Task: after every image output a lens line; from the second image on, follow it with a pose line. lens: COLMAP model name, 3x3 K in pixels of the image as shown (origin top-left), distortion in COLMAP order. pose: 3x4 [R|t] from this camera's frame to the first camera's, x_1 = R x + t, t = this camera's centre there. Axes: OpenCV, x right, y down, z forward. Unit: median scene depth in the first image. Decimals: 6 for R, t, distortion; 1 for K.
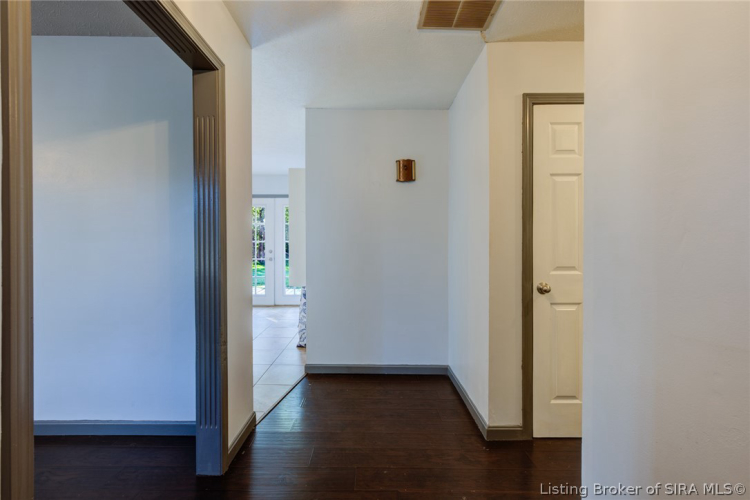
lens RADIAL K [[329.8, 0, 371.6], [0, 329.8, 247.8], [0, 0, 1]] dist [-0.000150, -0.000003]
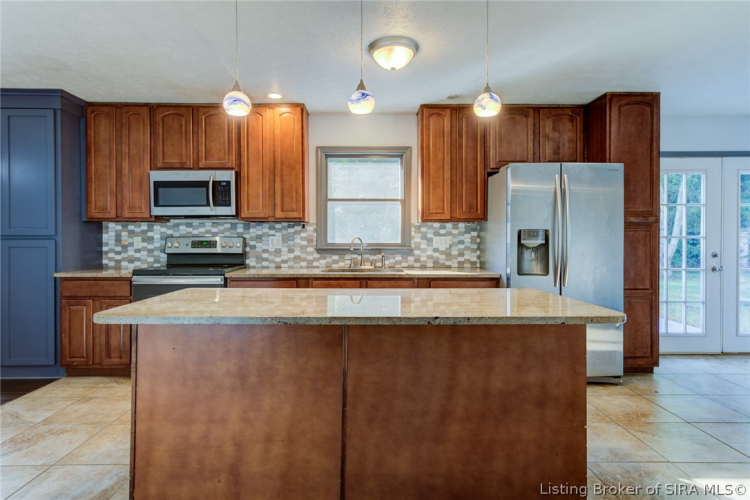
lens RADIAL K [[405.4, 0, 367.6], [0, 405.4, 243.5], [0, 0, 1]] dist [0.001342, -0.001028]
pose [[0.999980, -0.000788, 0.006309, -0.880908], [0.000804, 0.999996, -0.002611, -0.007028], [-0.006307, 0.002616, 0.999977, 0.329717]]
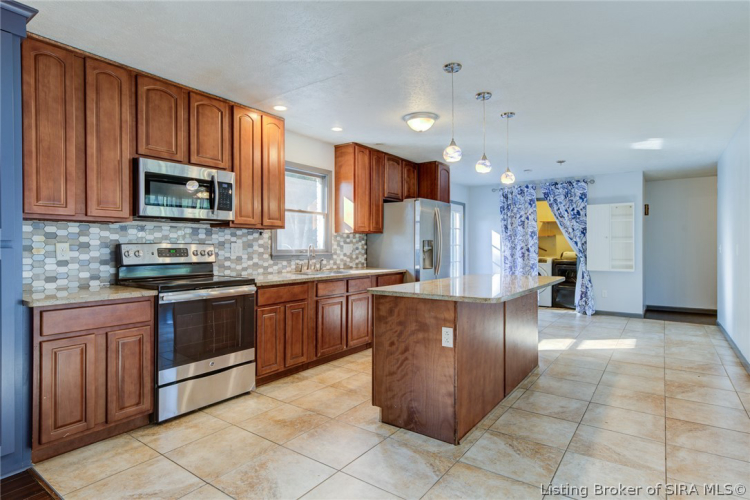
lens RADIAL K [[405.4, 0, 371.4], [0, 405.4, 248.4], [0, 0, 1]] dist [0.001342, -0.001028]
pose [[0.588073, -0.005620, 0.808788, -1.416510], [0.009010, 0.999959, 0.000397, -0.010929], [-0.808757, 0.007054, 0.588100, 0.447914]]
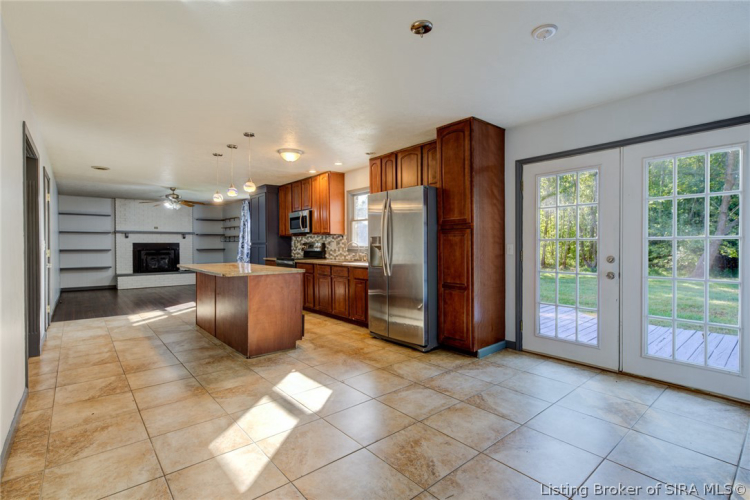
lens RADIAL K [[356.5, 0, 374.7], [0, 356.5, 248.4], [0, 0, 1]] dist [-0.015255, 0.001254]
pose [[0.642893, 0.004428, -0.765943, -0.130056], [-0.004669, 0.999987, 0.001862, -0.004809], [0.765942, 0.002379, 0.642905, 0.397326]]
